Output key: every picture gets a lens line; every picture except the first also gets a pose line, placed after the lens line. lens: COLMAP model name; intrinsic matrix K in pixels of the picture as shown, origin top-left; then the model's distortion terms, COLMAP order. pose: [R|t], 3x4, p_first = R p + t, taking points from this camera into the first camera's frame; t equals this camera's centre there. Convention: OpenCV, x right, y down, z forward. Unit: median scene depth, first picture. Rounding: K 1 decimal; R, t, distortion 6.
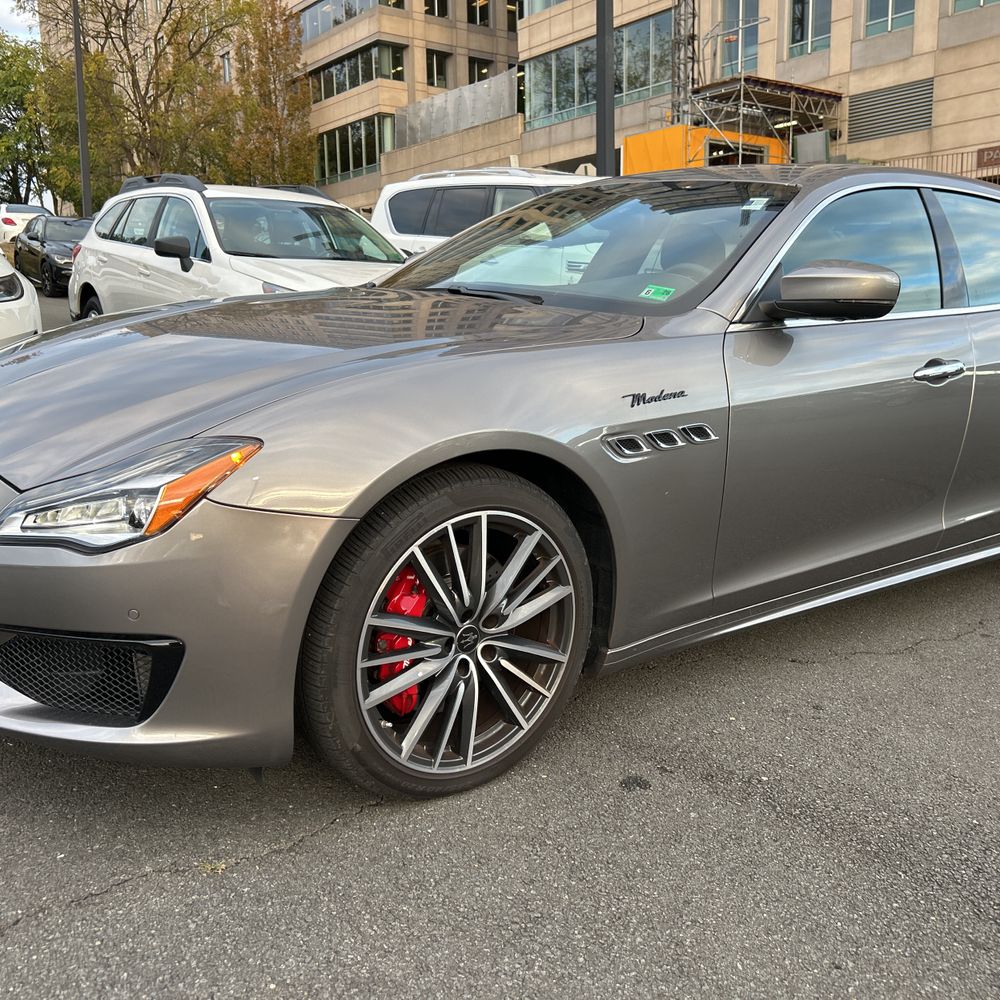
lens RADIAL K [[1012.9, 0, 501.3], [0, 1012.9, 492.0], [0, 0, 1]] dist [0.013663, 0.011116]
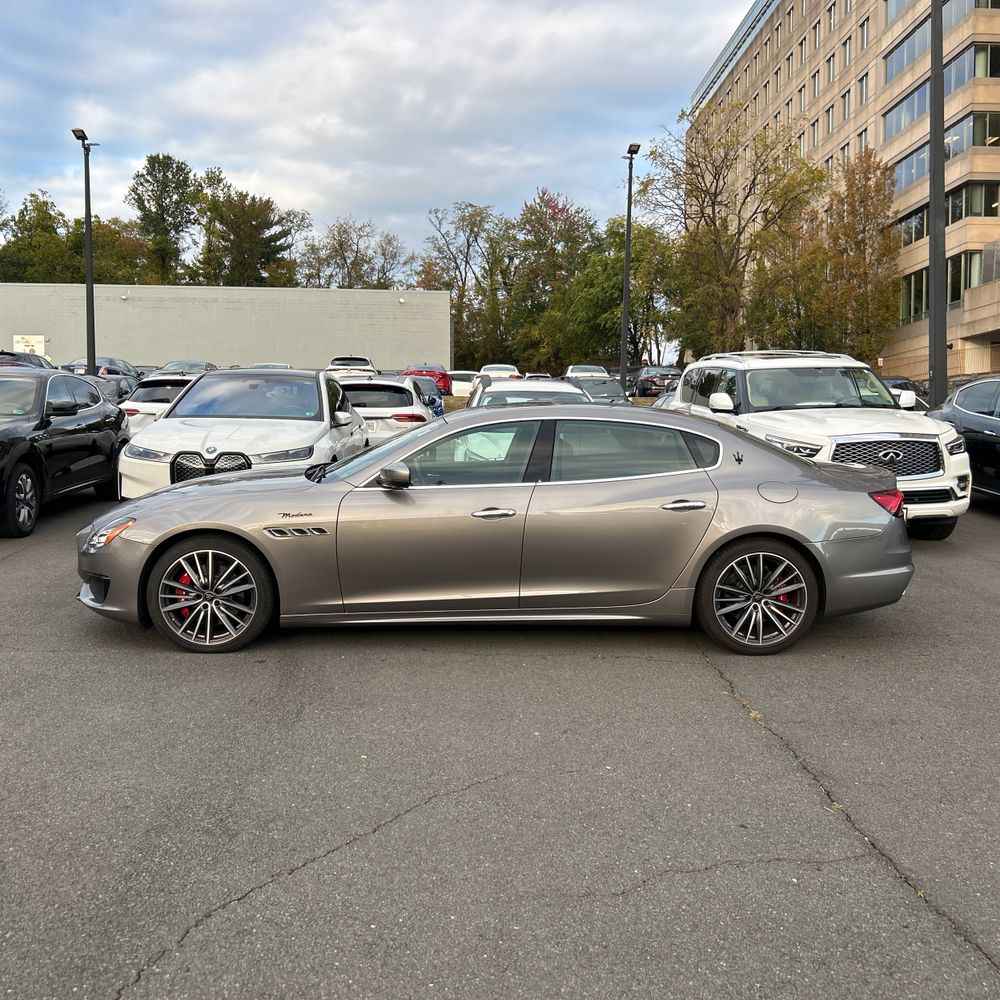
lens RADIAL K [[1015.0, 0, 512.2], [0, 1015.0, 499.6], [0, 0, 1]] dist [0.016883, -0.002519]
pose [[0.827744, 0.040944, -0.559610, 0.101494], [-0.107476, 0.990437, -0.086507, 0.001490], [0.550717, 0.131750, 0.824229, -0.040606]]
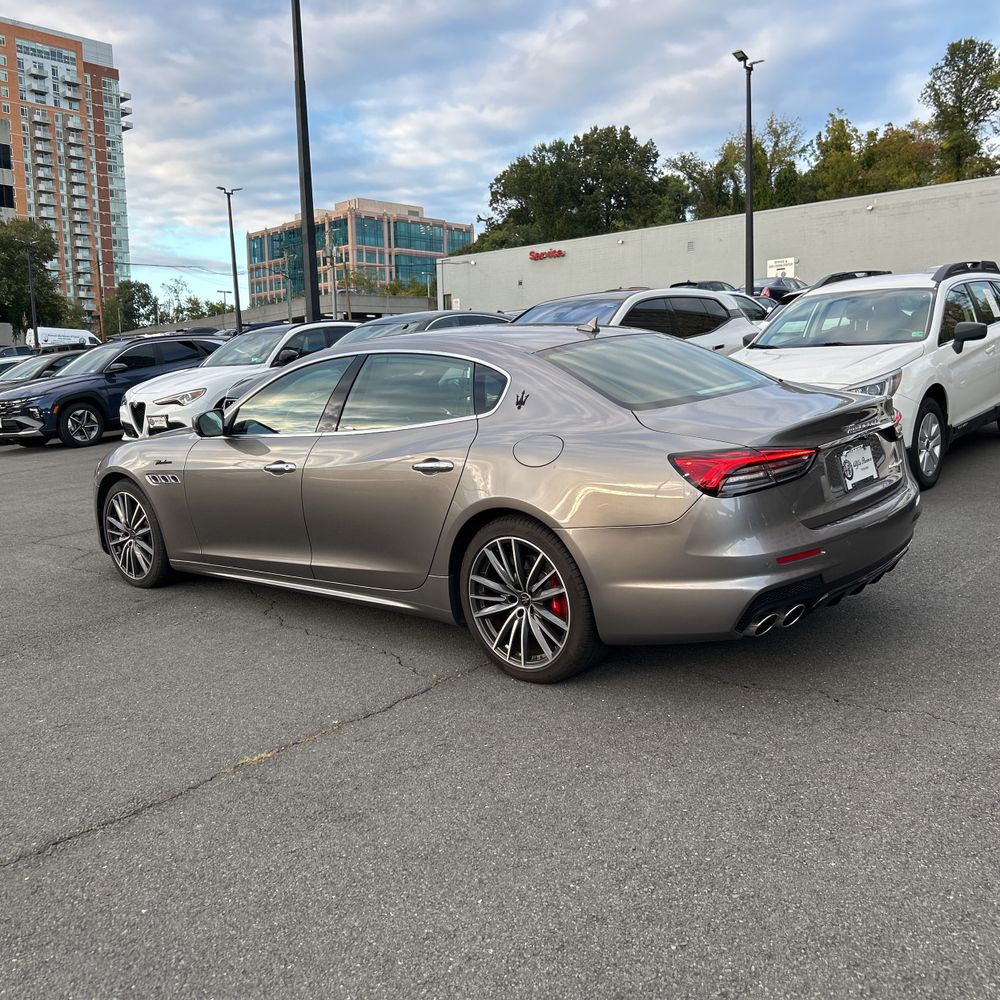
lens RADIAL K [[1009.4, 0, 500.8], [0, 1009.4, 500.2], [0, 0, 1]] dist [0.040820, -0.026659]
pose [[0.190867, 0.122557, -0.973935, 0.142446], [-0.134596, 0.986072, 0.097706, -0.018409], [0.972344, 0.112439, 0.204704, 0.065795]]
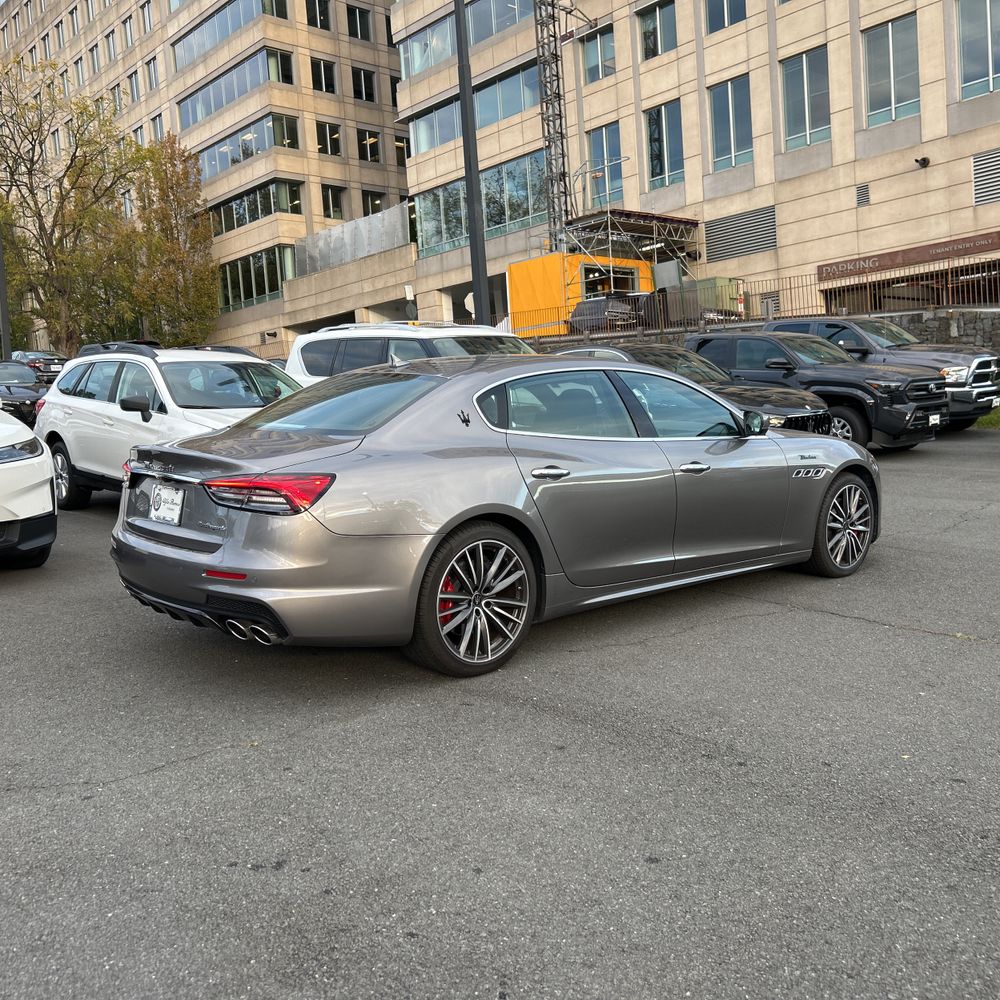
lens RADIAL K [[1004.4, 0, 500.7], [0, 1004.4, 496.1], [0, 0, 1]] dist [0.064489, -0.073165]
pose [[0.994644, -0.053947, 0.088162, 0.002429], [0.062453, 0.993346, -0.096761, 0.004091], [-0.082355, 0.101748, 0.991395, -0.044361]]
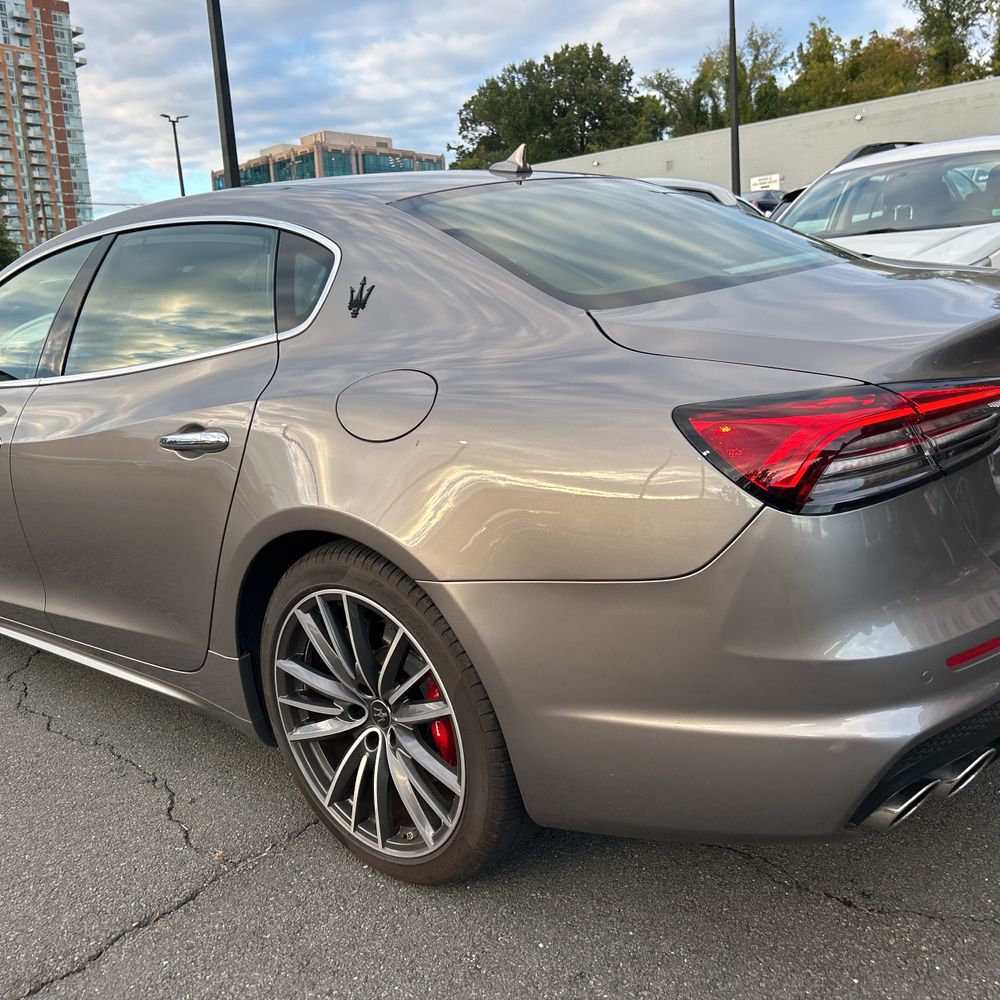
lens RADIAL K [[1013.5, 0, 485.9], [0, 1013.5, 498.3], [0, 0, 1]] dist [0.021642, -0.004493]
pose [[0.197170, 0.173788, -0.964843, 0.097004], [-0.102671, 0.982411, 0.155971, -0.017584], [0.974978, 0.068309, 0.211545, 0.082179]]
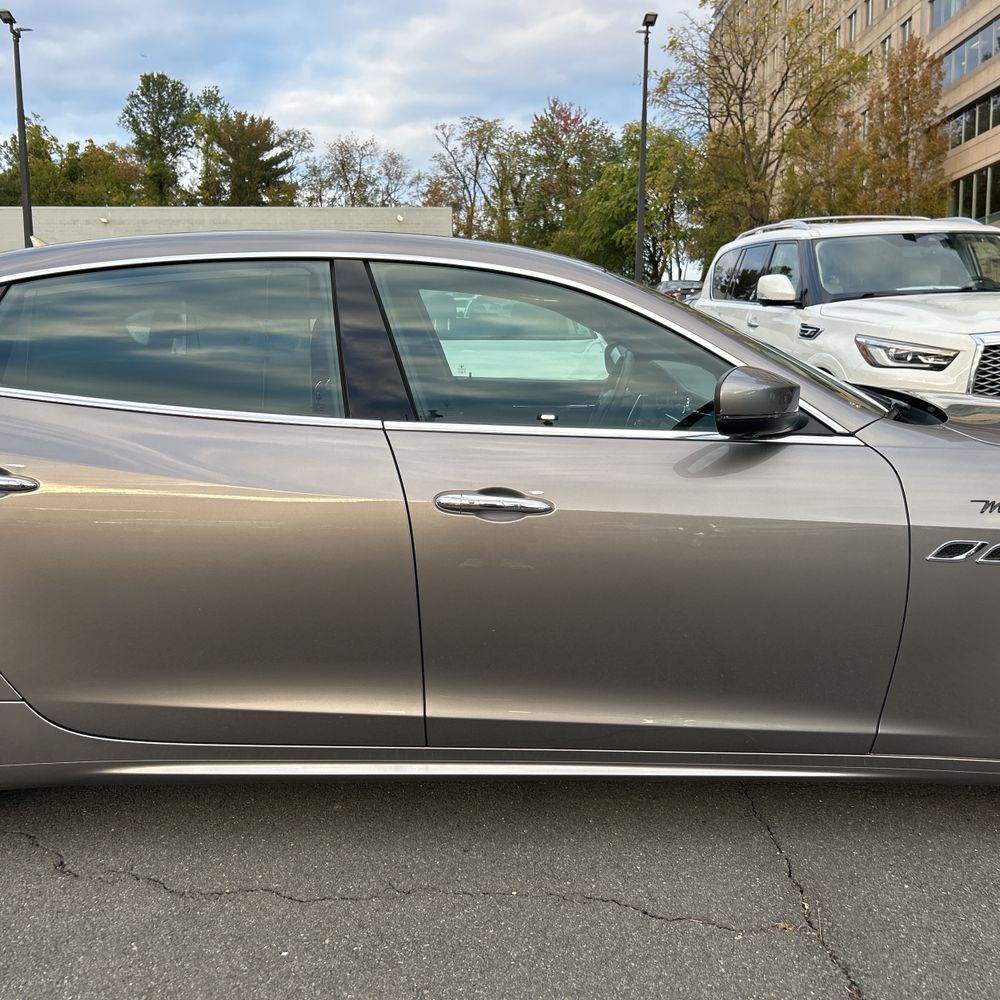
lens RADIAL K [[1018.4, 0, 496.6], [0, 1018.4, 496.0], [0, 0, 1]] dist [0.010728, 0.009740]
pose [[0.808549, 0.069327, -0.584331, 0.065308], [-0.099871, 0.994796, -0.020168, -0.008920], [0.579892, 0.074664, 0.811265, 0.034138]]
